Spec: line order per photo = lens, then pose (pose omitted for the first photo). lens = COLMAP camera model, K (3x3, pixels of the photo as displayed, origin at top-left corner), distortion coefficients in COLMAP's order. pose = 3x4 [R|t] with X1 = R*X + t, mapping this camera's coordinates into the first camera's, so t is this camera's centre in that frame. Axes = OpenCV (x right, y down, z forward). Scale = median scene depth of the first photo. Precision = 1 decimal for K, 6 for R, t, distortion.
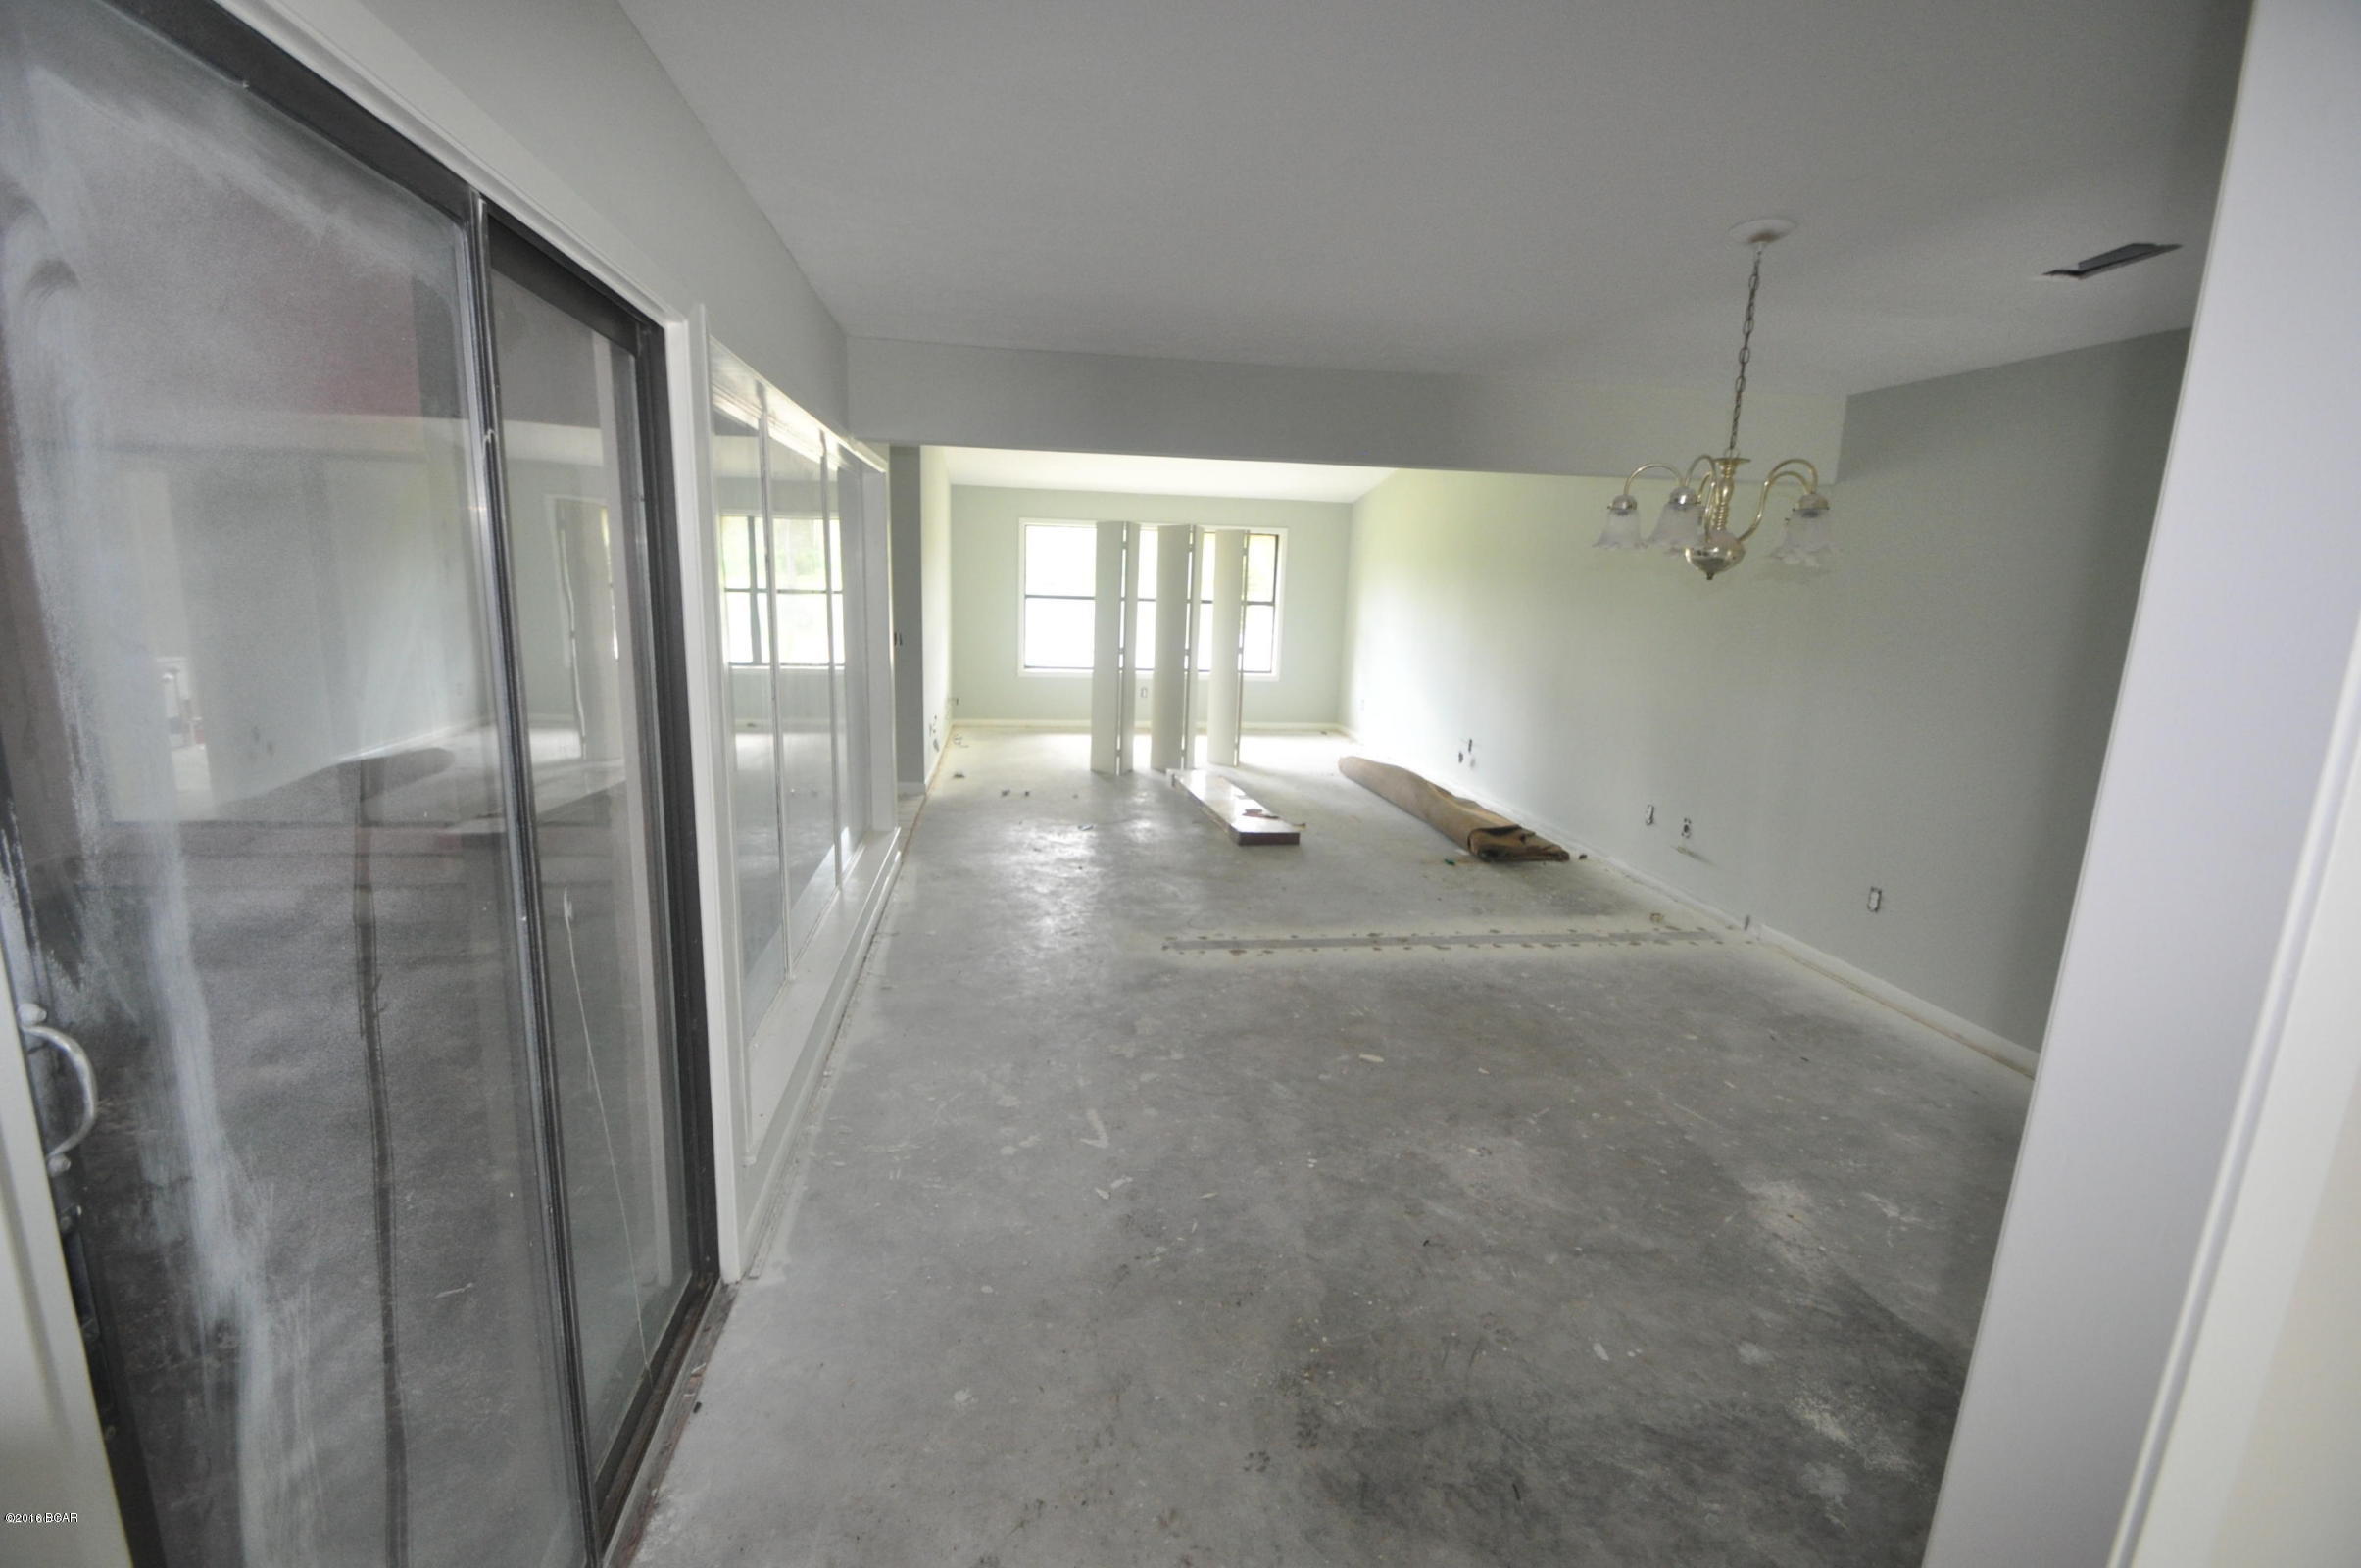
lens RADIAL K [[1025.1, 0, 1155.9], [0, 1025.1, 774.2], [0, 0, 1]] dist [0.001580, -0.009102]
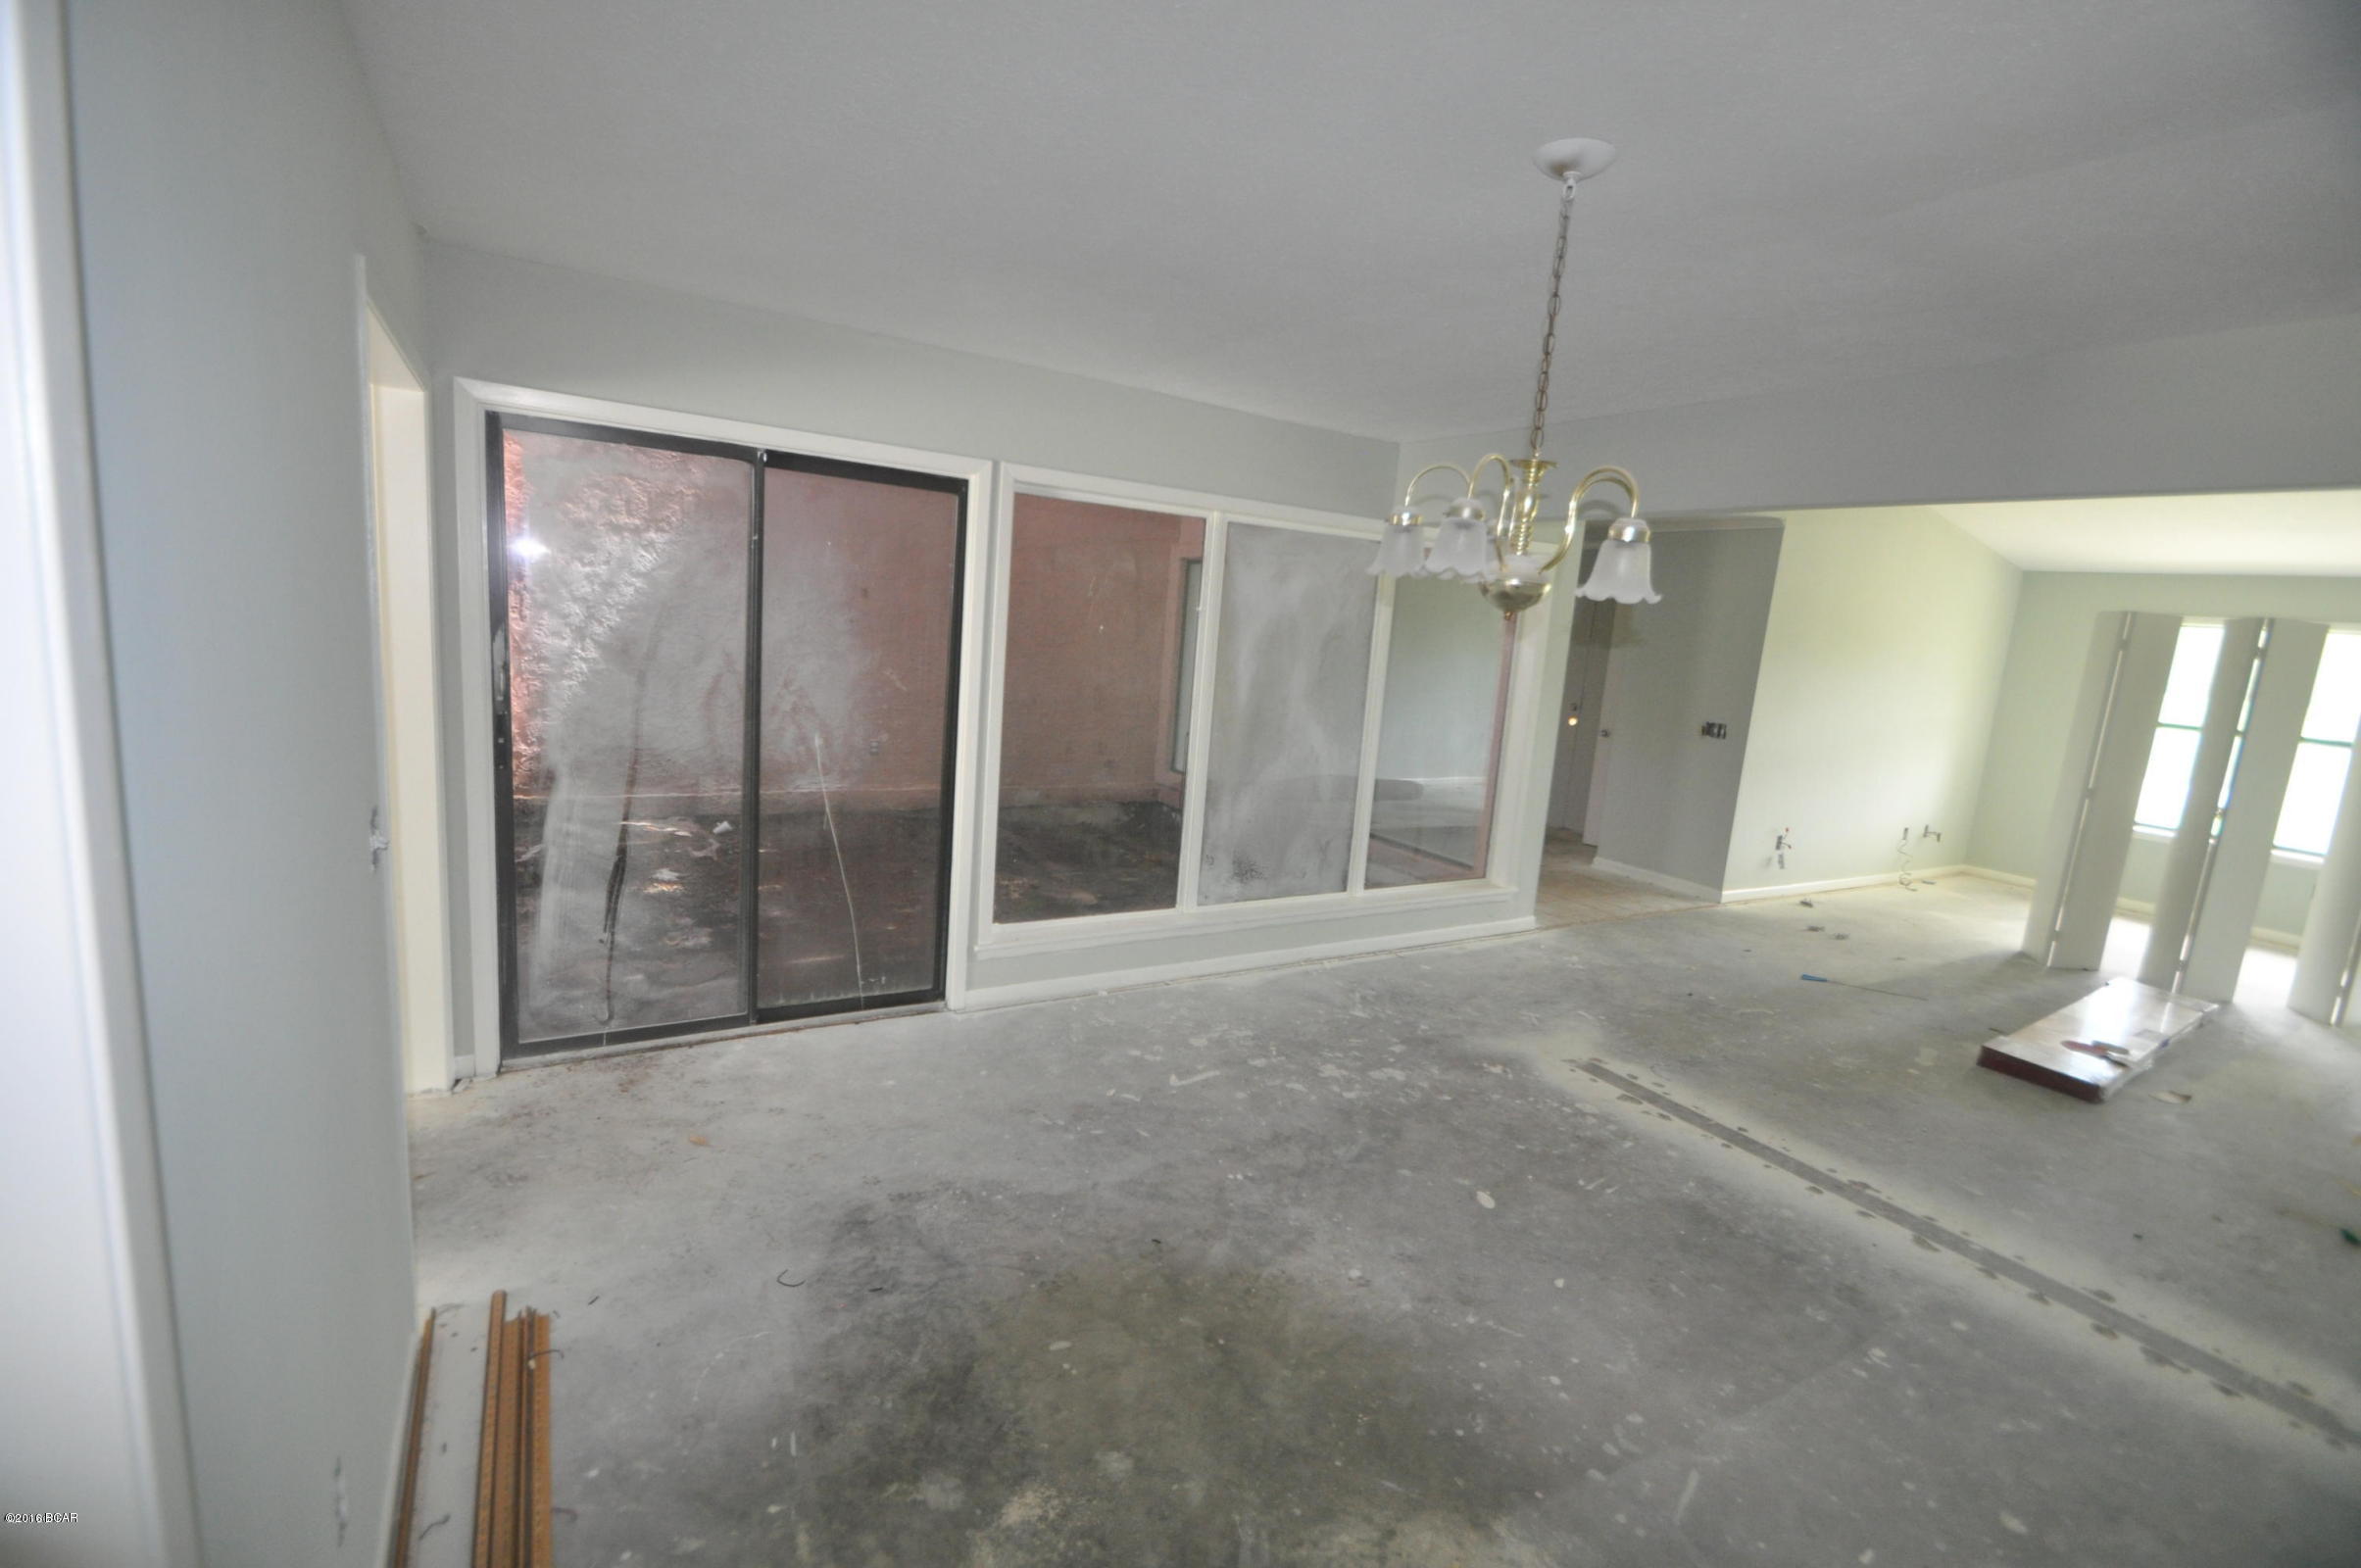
lens RADIAL K [[1025.1, 0, 1155.9], [0, 1025.1, 774.2], [0, 0, 1]] dist [0.001580, -0.009102]
pose [[0.388150, 0.143670, -0.910329, 0.636190], [-0.238252, 0.969838, 0.051475, -0.031487], [0.890267, 0.196908, 0.410673, 0.266352]]
